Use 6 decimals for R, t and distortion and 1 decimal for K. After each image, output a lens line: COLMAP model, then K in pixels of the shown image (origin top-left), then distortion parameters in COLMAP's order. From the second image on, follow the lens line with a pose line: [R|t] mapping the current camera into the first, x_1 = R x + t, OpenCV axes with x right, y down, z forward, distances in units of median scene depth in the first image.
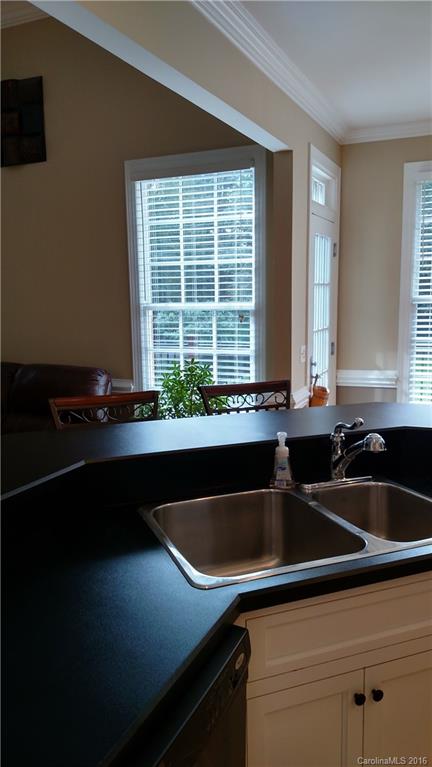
lens RADIAL K [[605.8, 0, 217.8], [0, 605.8, 390.3], [0, 0, 1]] dist [0.056863, -0.108177]
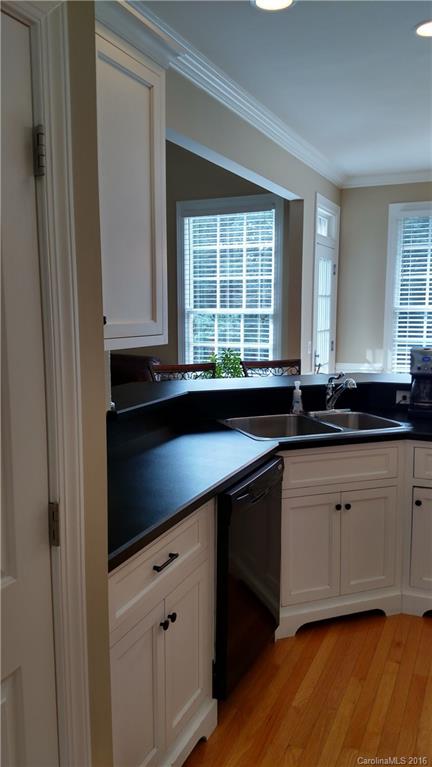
lens RADIAL K [[605.8, 0, 207.7], [0, 605.8, 377.7], [0, 0, 1]] dist [0.056863, -0.108177]
pose [[0.999584, 0.016142, -0.023887, -0.047055], [-0.017053, 0.999116, -0.038430, 0.058093], [0.023246, 0.038822, 0.998976, -0.315502]]
